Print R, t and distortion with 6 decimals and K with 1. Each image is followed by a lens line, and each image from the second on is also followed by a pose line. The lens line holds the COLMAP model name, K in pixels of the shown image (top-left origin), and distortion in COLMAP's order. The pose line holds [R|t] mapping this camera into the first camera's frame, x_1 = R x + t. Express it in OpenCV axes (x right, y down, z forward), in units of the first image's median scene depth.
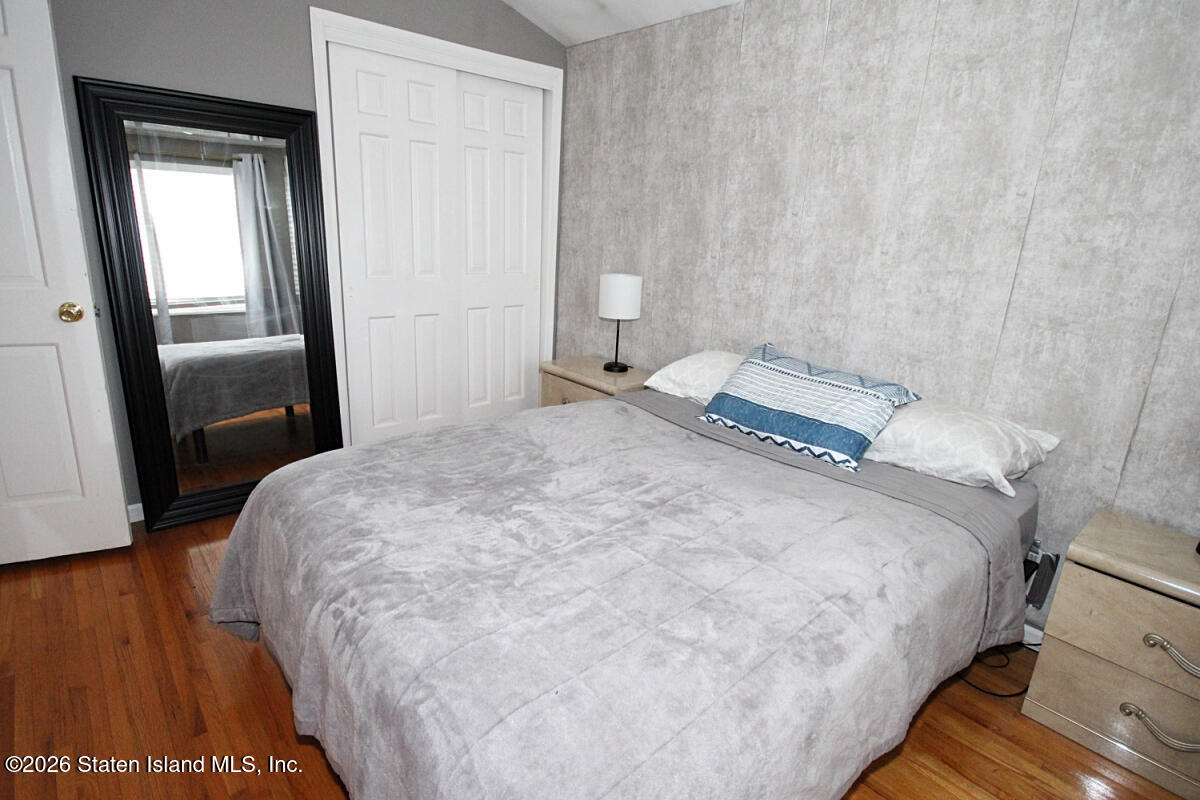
lens RADIAL K [[609.6, 0, 600.0], [0, 609.6, 400.0], [0, 0, 1]] dist [-0.002660, -0.000225]
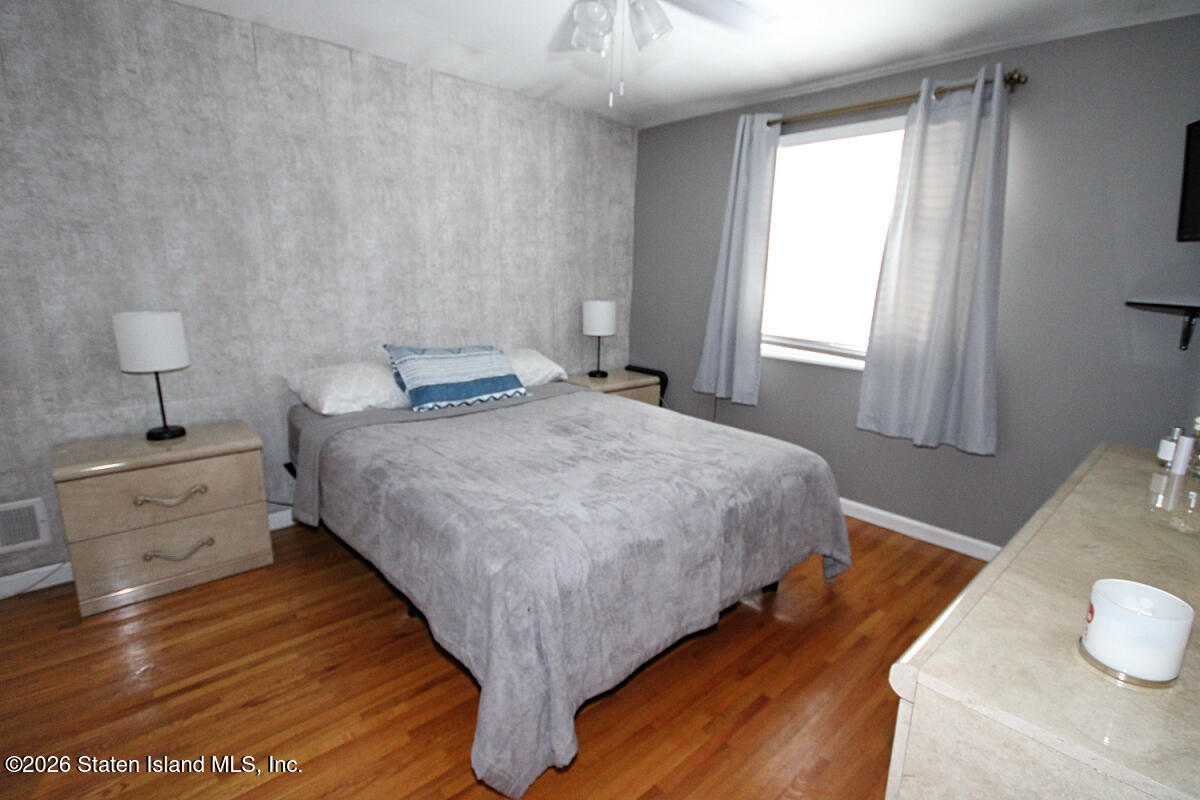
lens RADIAL K [[582.9, 0, 600.0], [0, 582.9, 400.0], [0, 0, 1]] dist [-0.000269, -0.000848]
pose [[-0.022795, -0.267689, 0.963236, -0.865059], [0.259304, 0.928930, 0.264291, -0.185320], [-0.965527, 0.255795, 0.048238, 0.562344]]
